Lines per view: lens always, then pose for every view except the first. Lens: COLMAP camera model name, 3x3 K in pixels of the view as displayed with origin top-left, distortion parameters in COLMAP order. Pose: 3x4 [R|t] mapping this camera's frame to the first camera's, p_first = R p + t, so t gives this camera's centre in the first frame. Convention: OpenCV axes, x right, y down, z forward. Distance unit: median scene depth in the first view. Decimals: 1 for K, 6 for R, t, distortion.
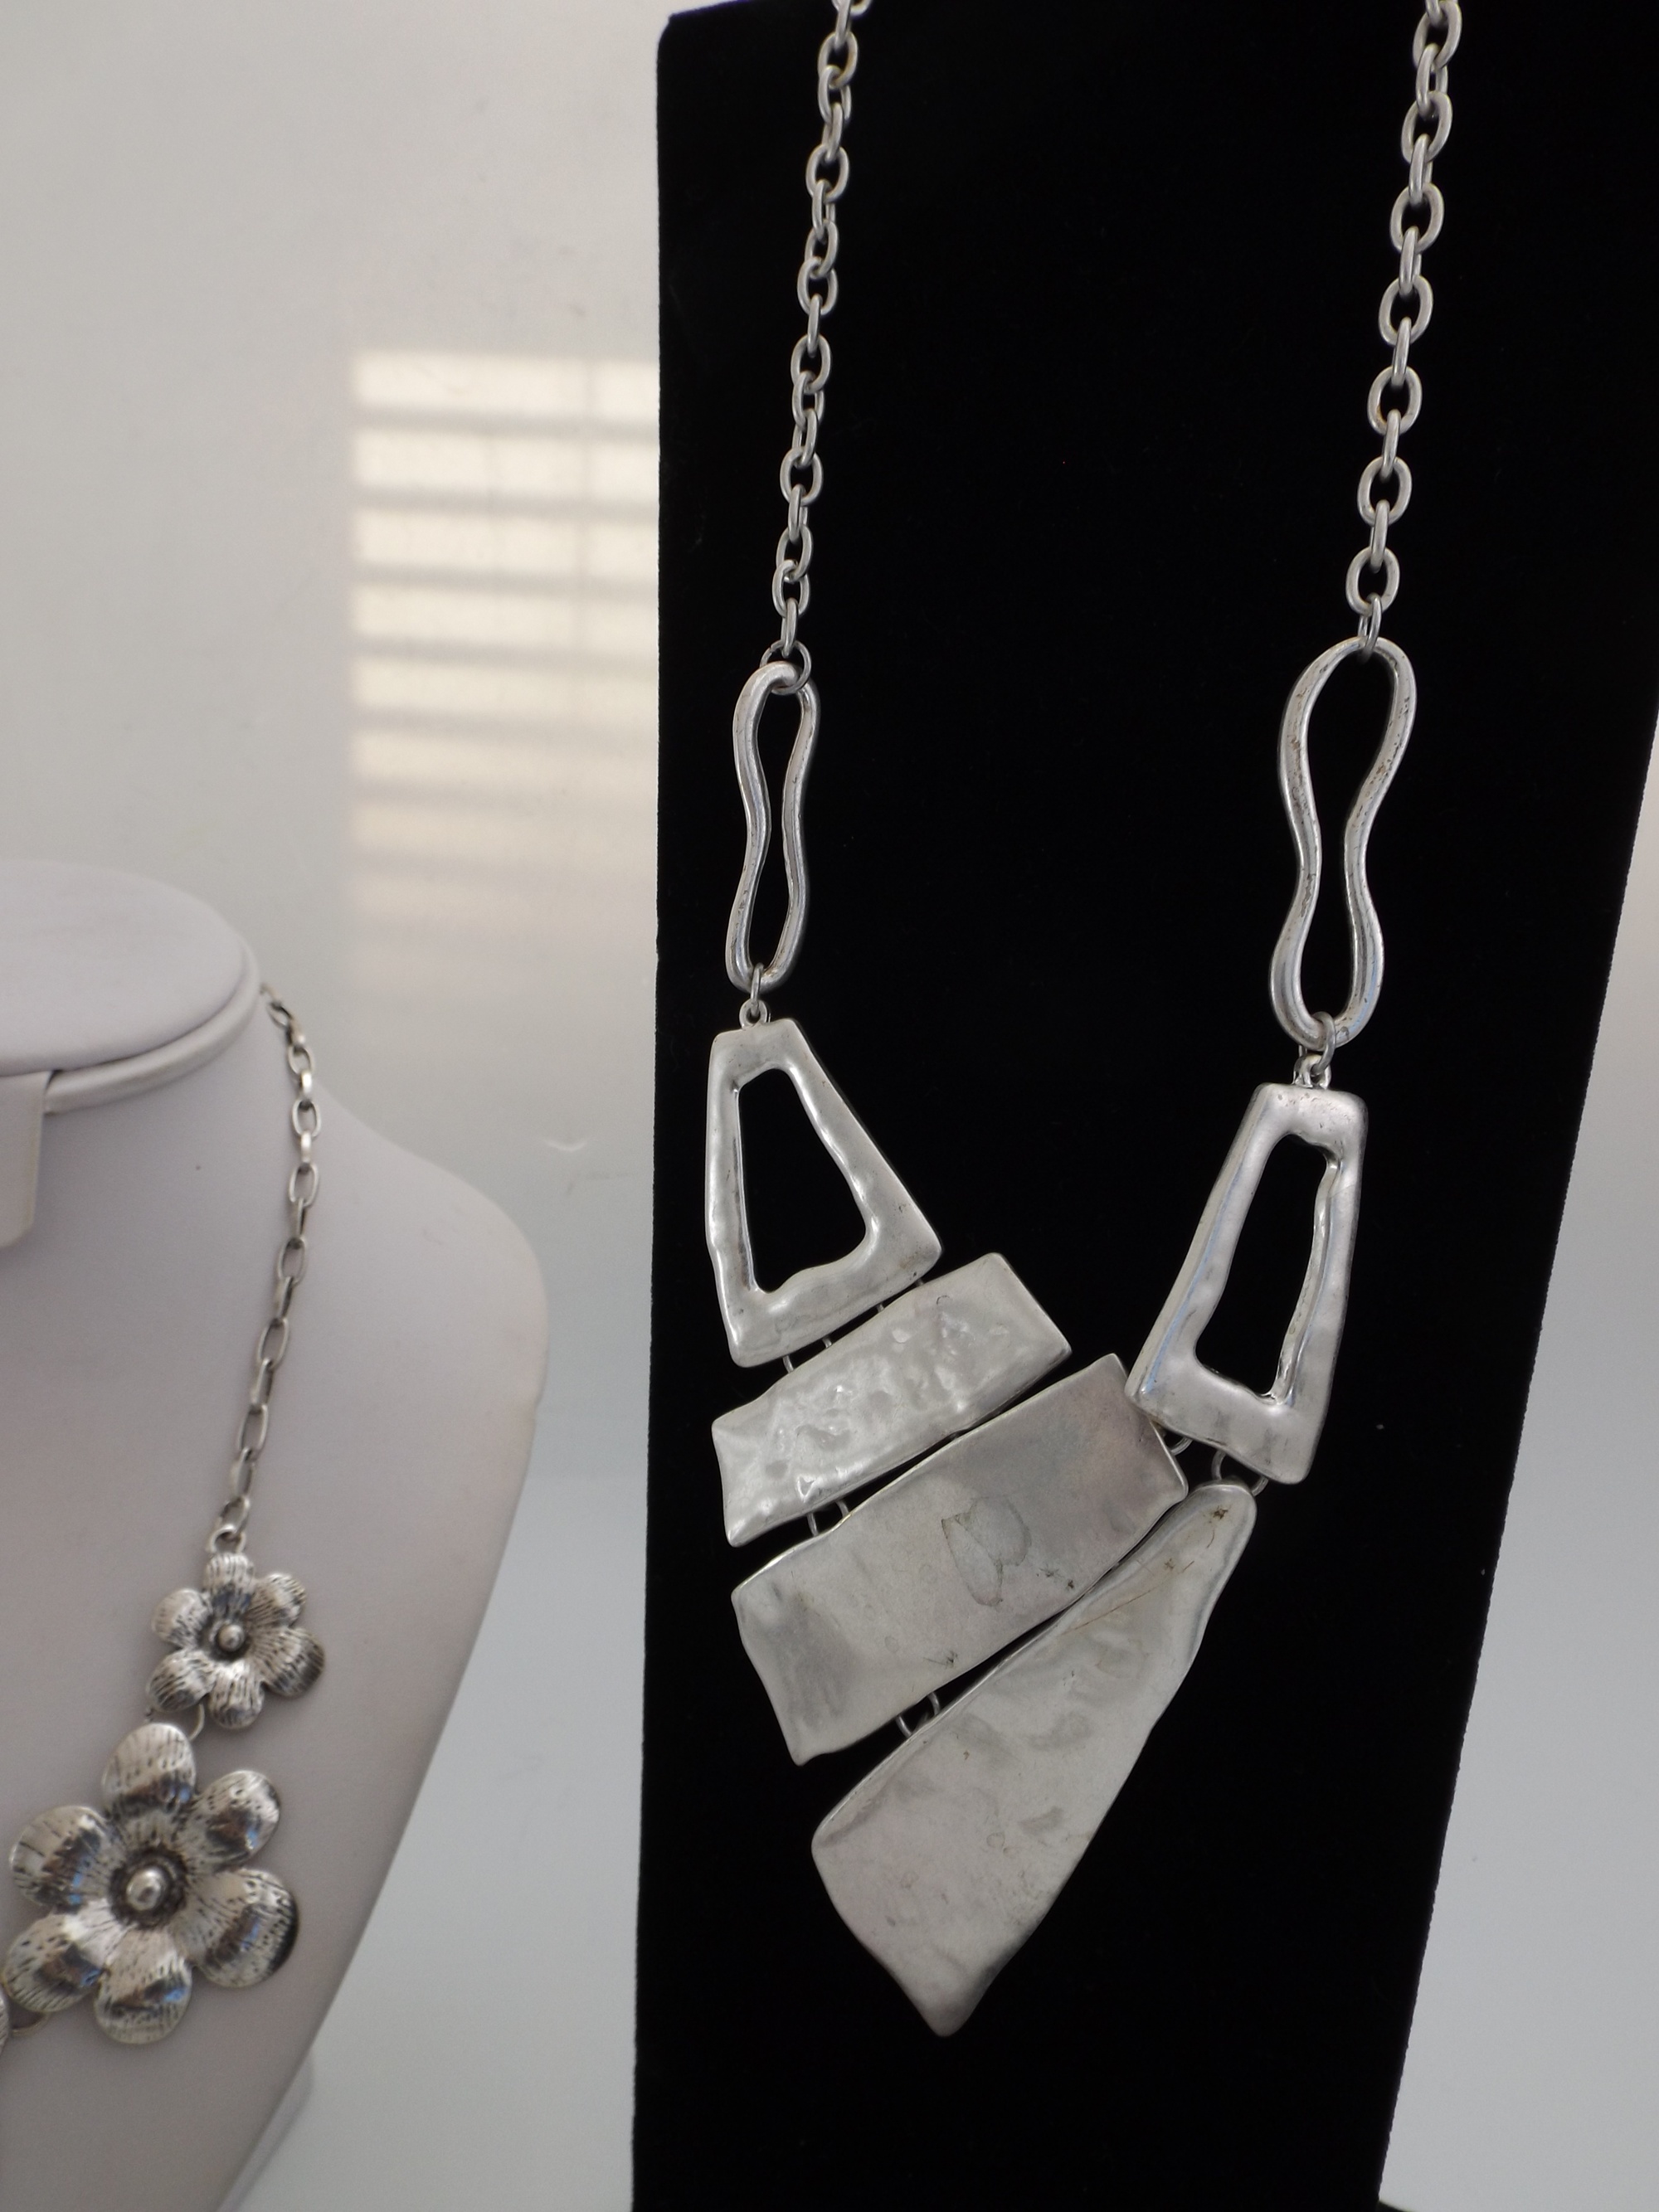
lens RADIAL K [[1591.0, 0, 824.7], [0, 1591.0, 1085.4], [0, 0, 1]] dist [-0.002898, -0.001788]
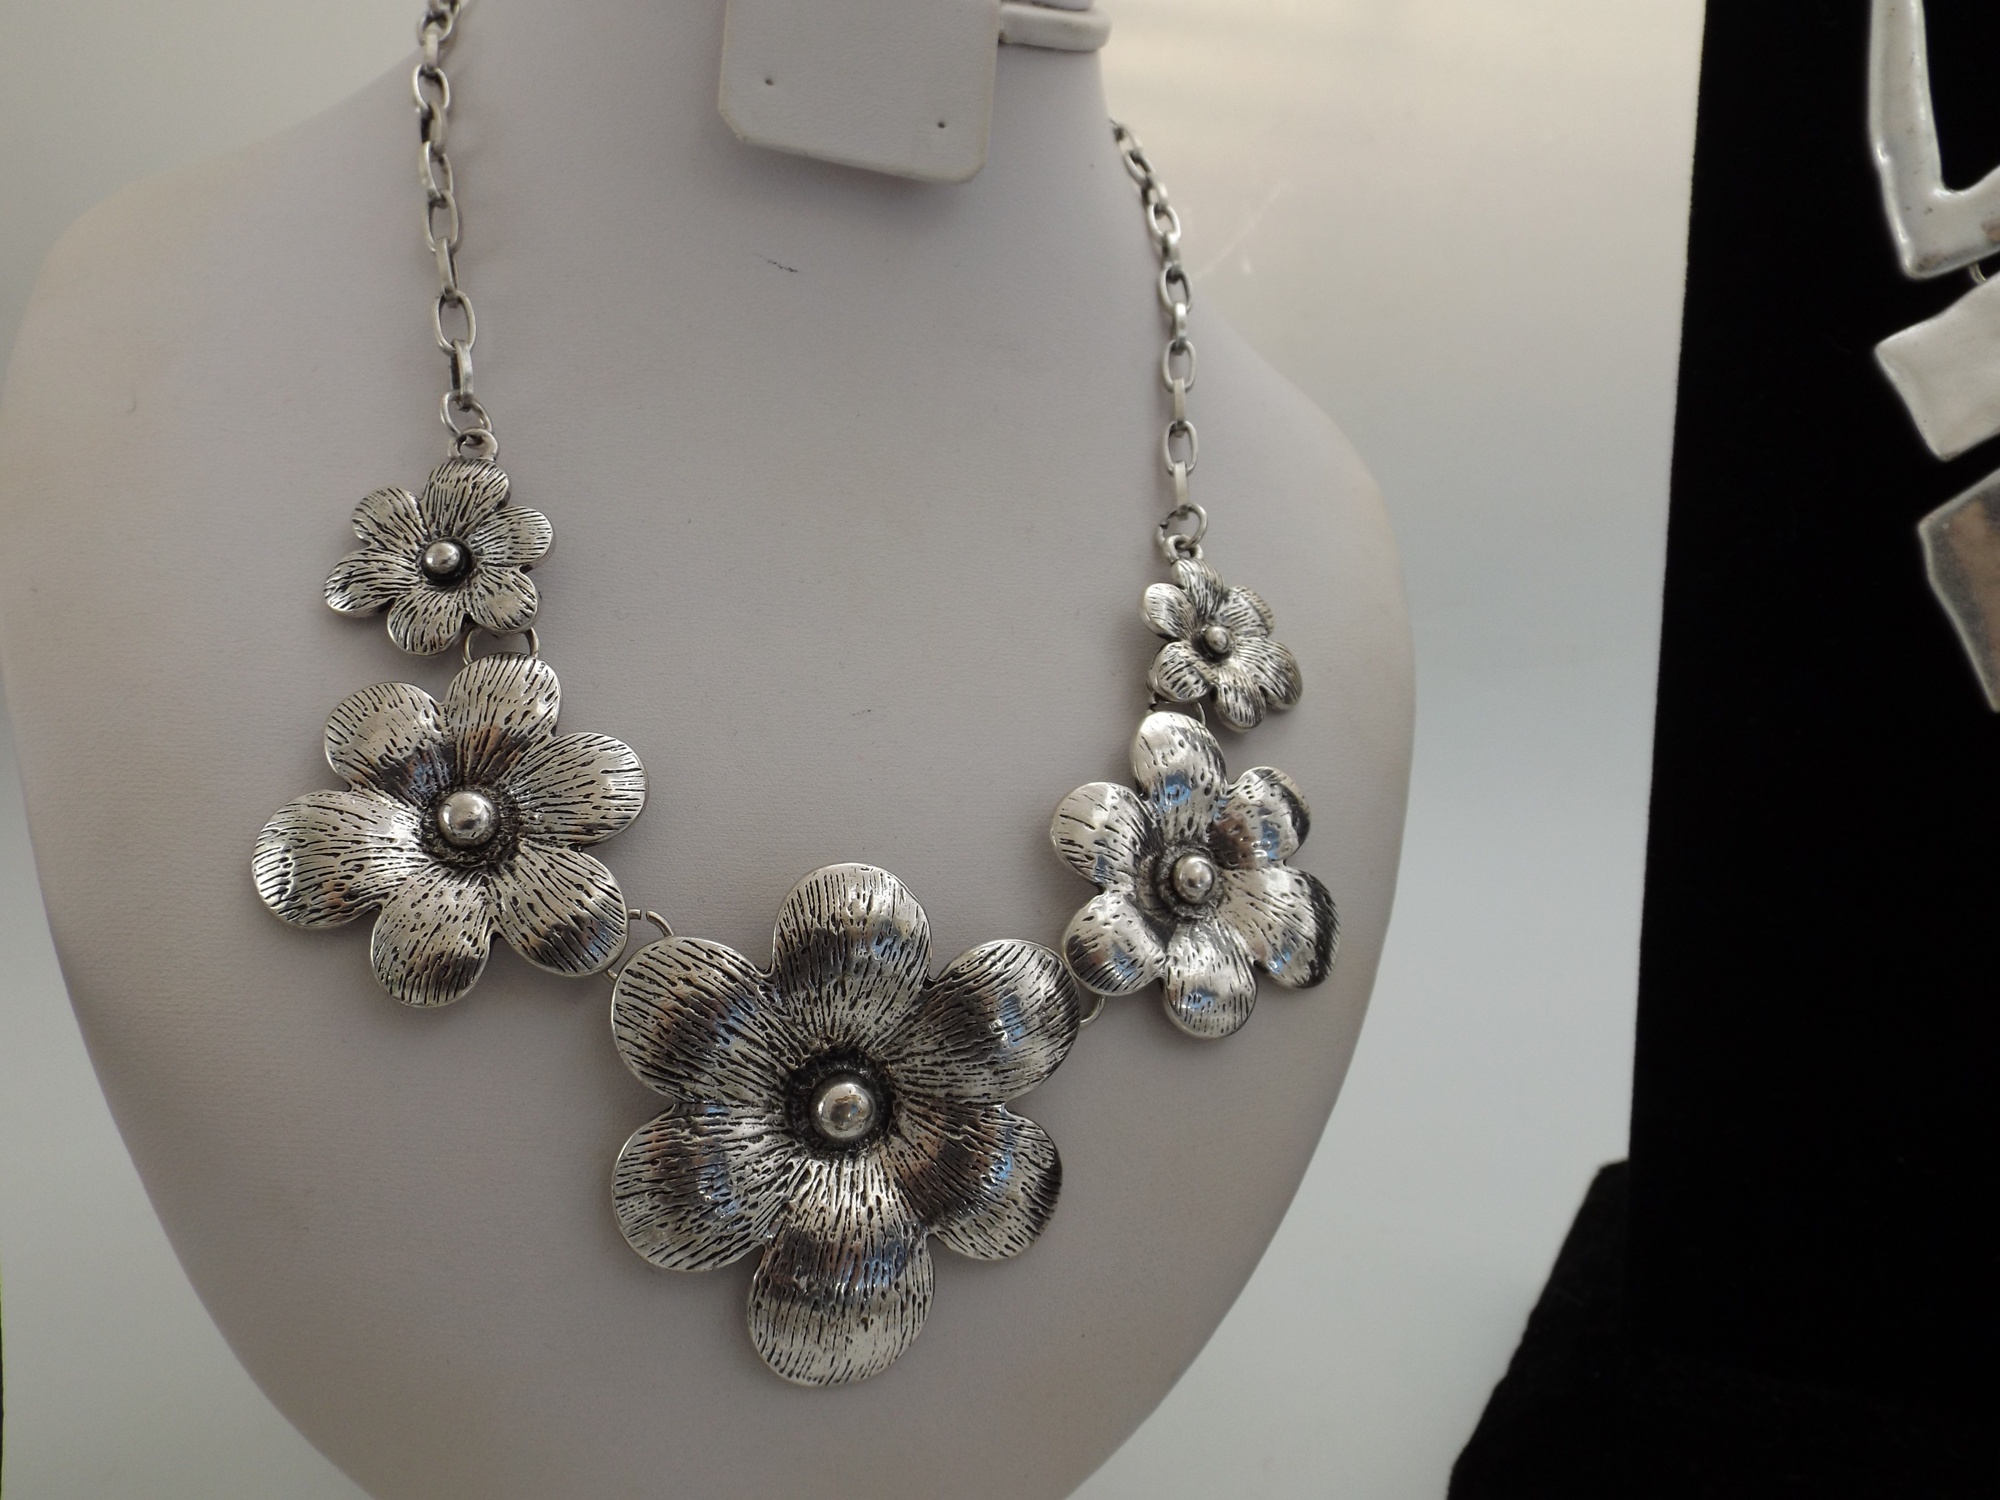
lens RADIAL K [[1438.4, 0, 1000.0], [0, 1438.4, 750.0], [0, 0, 1]] dist [-0.002898, -0.001788]
pose [[0.995865, 0.024390, 0.087505, -0.615522], [-0.028295, 0.998646, 0.043661, 0.413590], [-0.086322, -0.045956, 0.995207, 0.234900]]
